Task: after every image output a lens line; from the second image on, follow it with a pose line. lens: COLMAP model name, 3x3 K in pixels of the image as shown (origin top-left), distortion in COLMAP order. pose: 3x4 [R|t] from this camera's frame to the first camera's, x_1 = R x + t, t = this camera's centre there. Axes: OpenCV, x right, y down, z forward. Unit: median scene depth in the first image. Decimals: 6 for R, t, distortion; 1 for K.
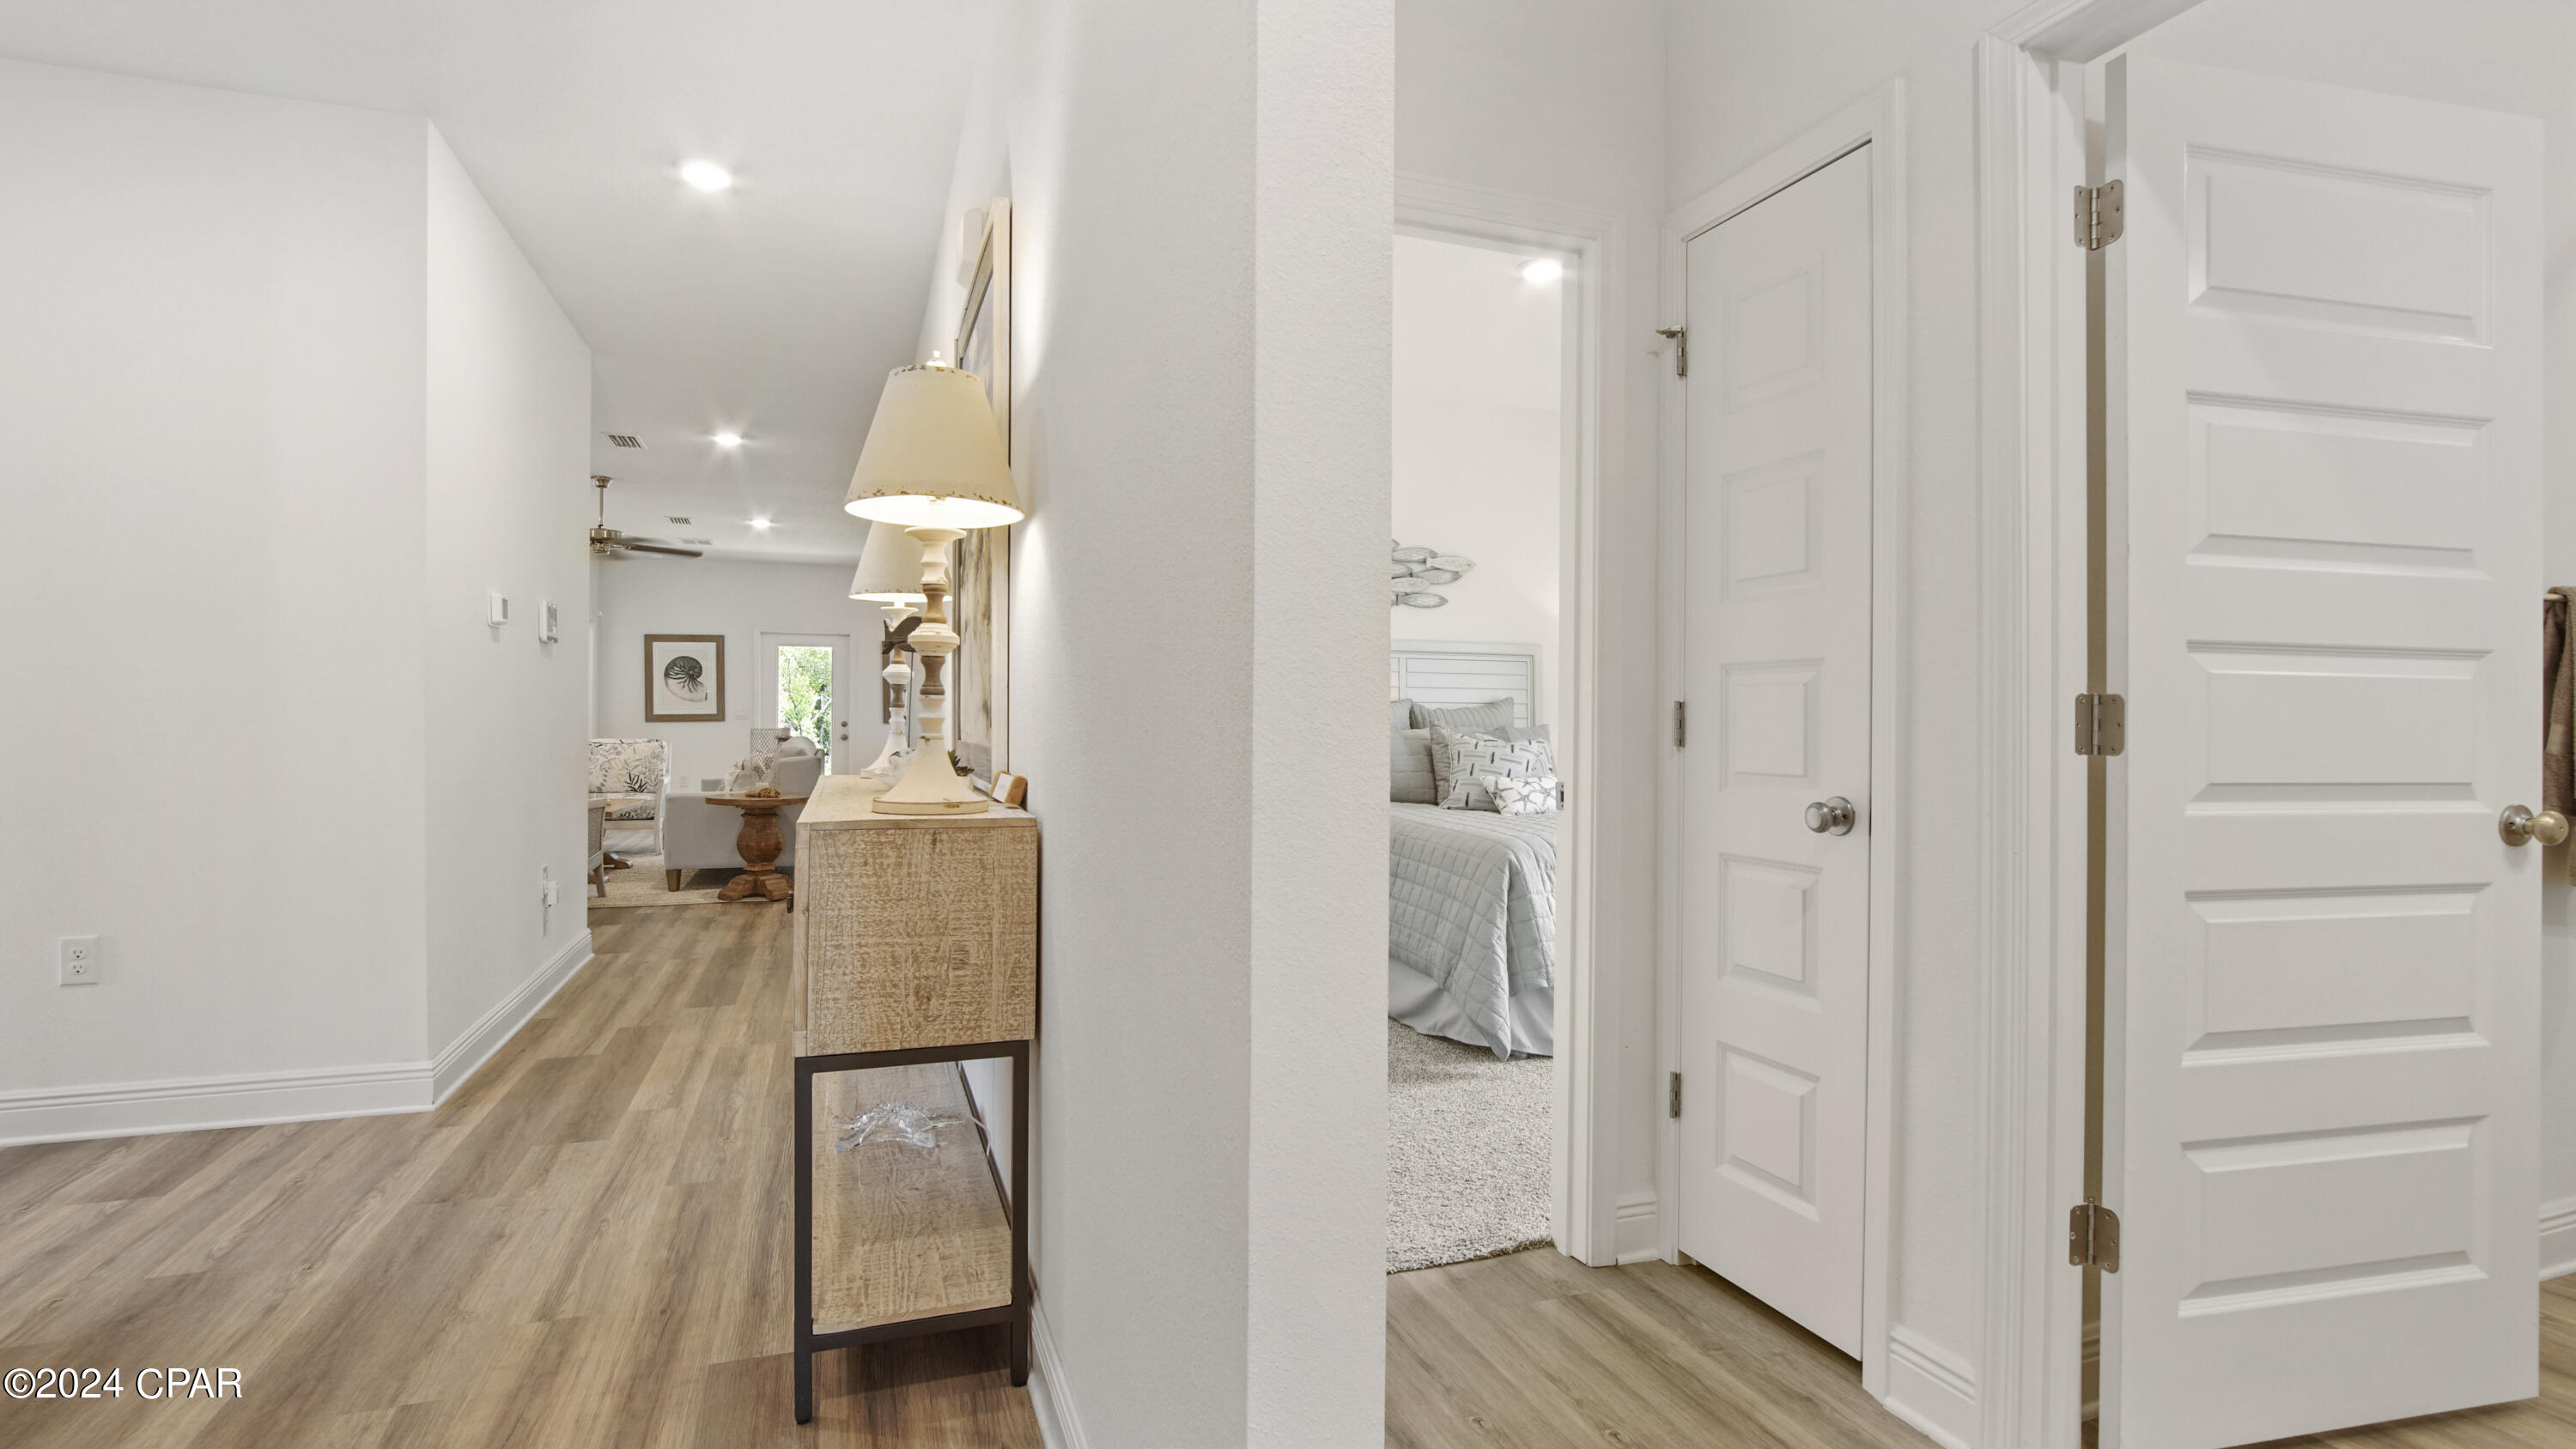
lens RADIAL K [[1225.7, 0, 1298.0], [0, 1225.7, 720.3], [0, 0, 1]] dist [-0.023686, -0.000316]
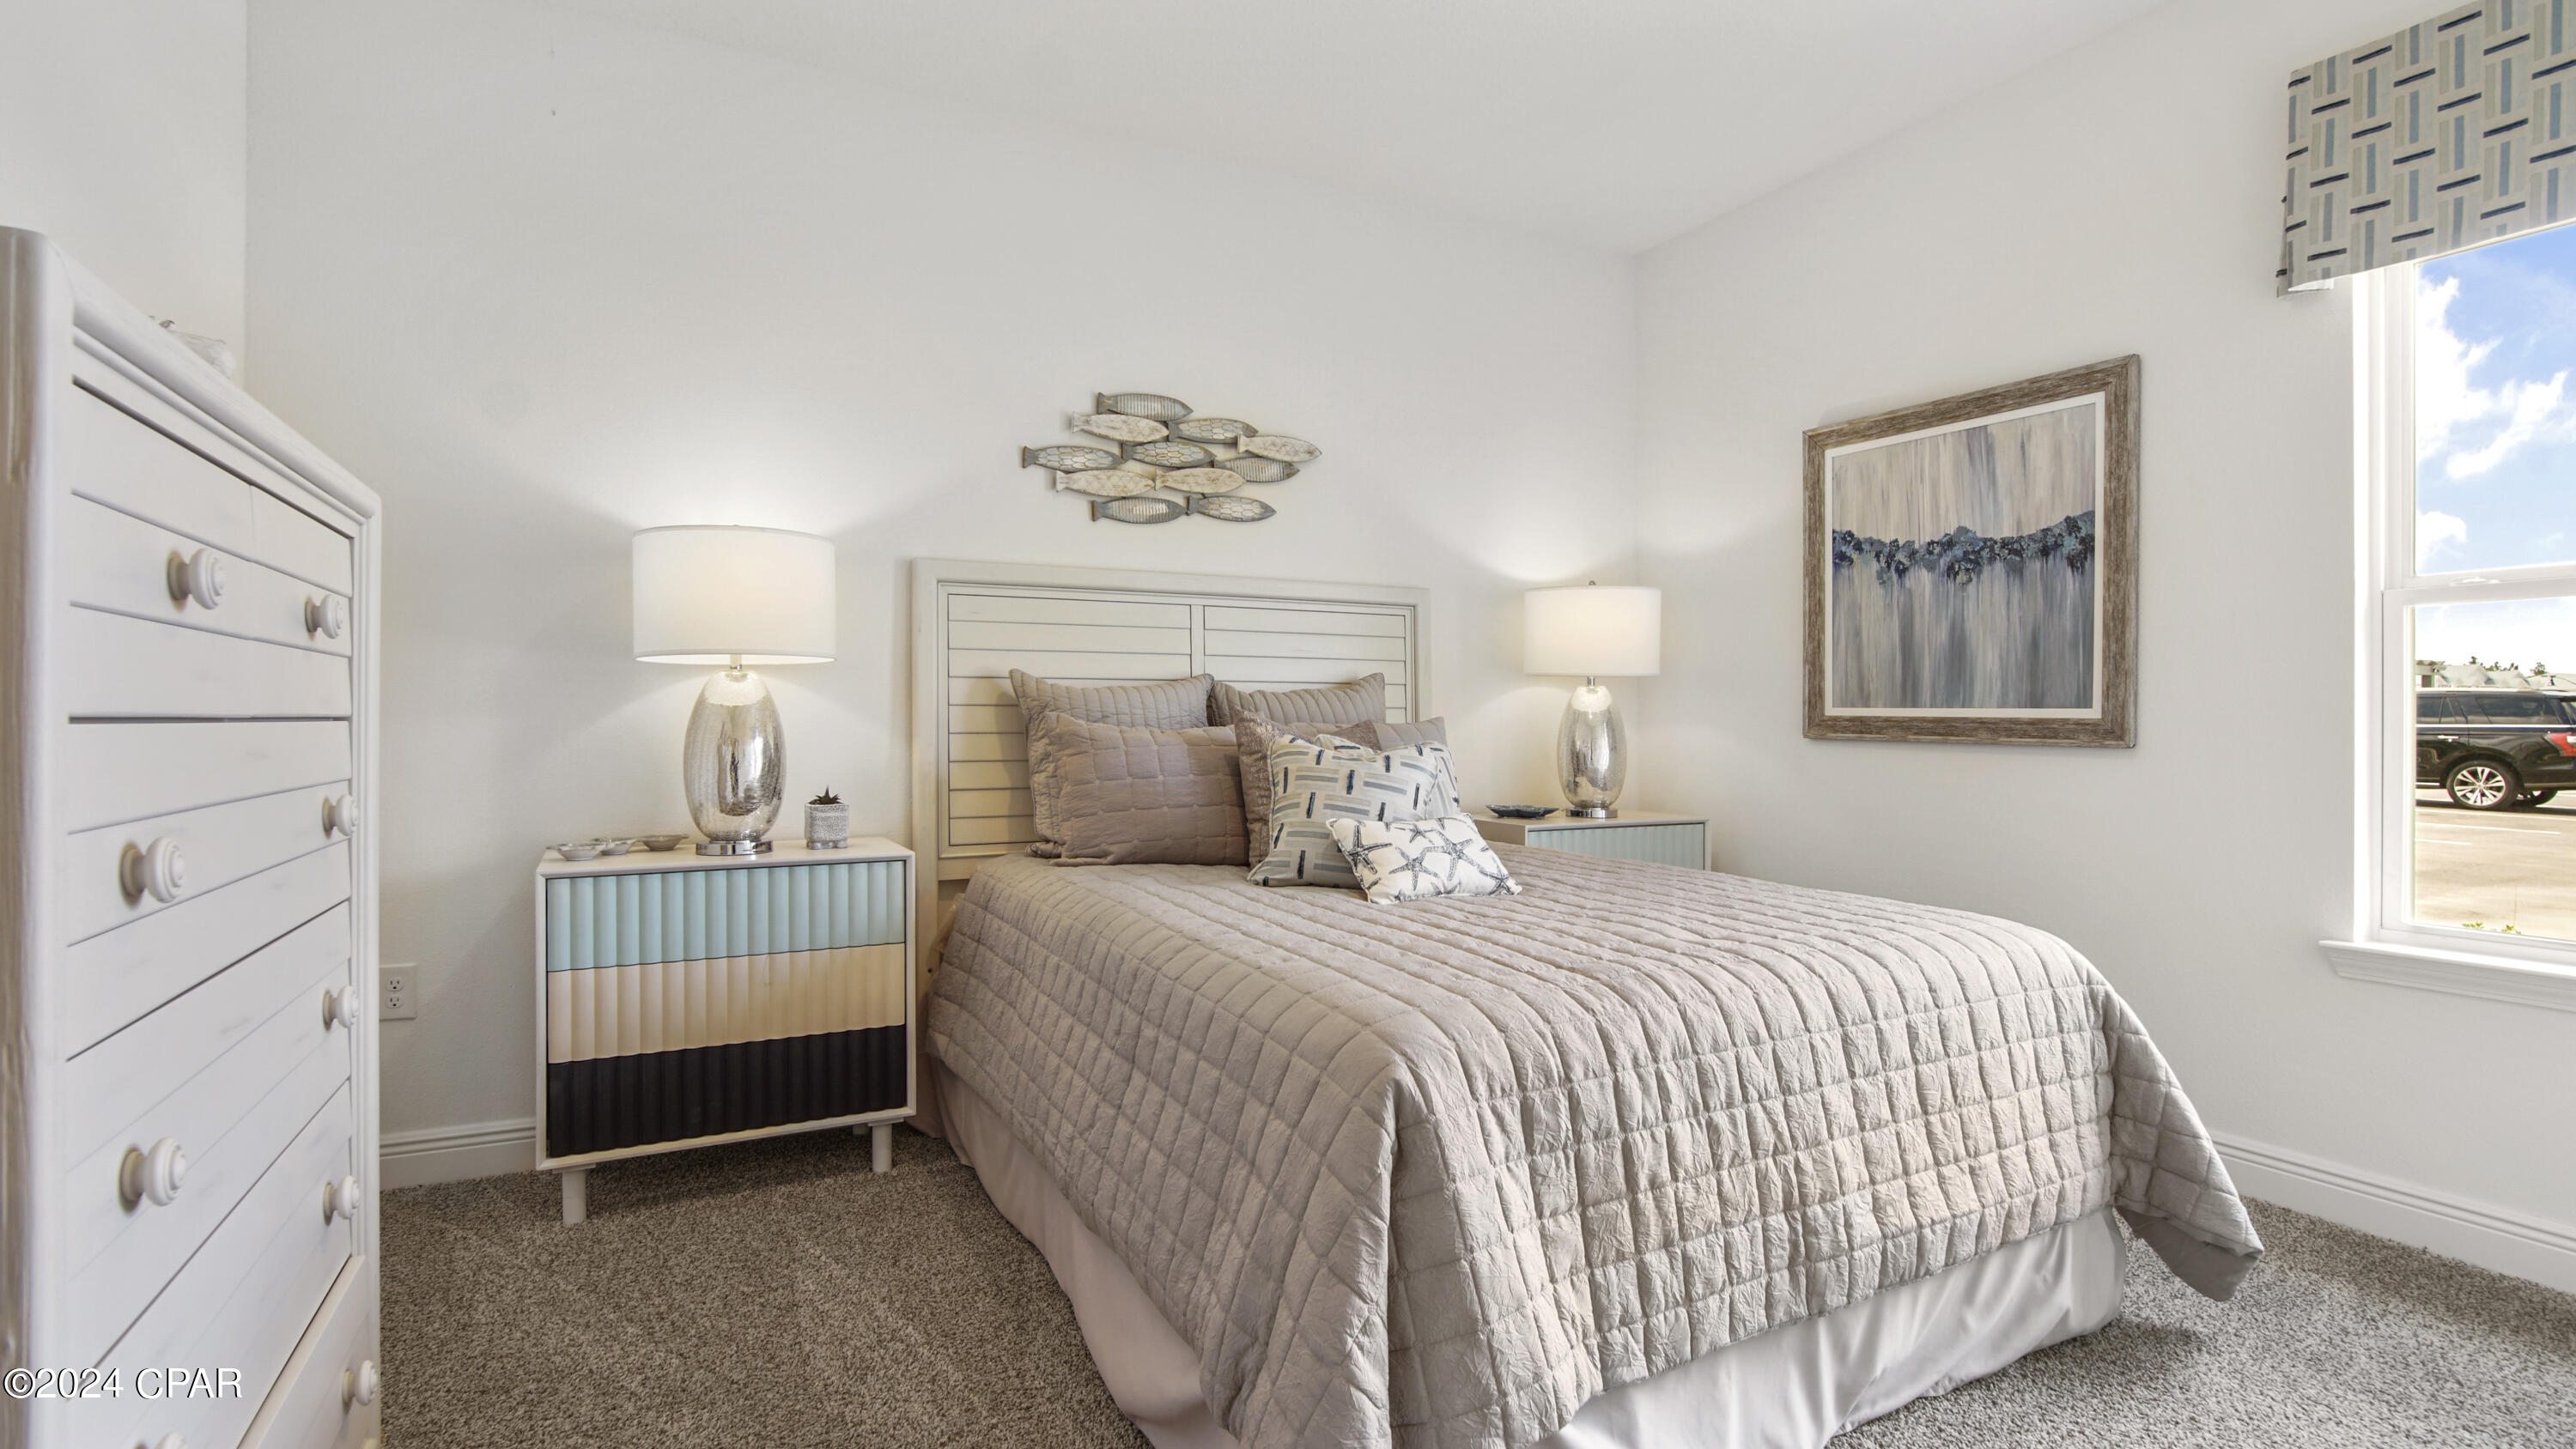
lens RADIAL K [[1225.7, 0, 1291.1], [0, 1225.7, 718.3], [0, 0, 1]] dist [-0.023686, -0.000316]
pose [[0.994077, -0.003262, 0.108631, 0.074653], [0.003079, 0.999994, 0.001852, 0.002670], [-0.108636, -0.001507, 0.994080, 0.467196]]
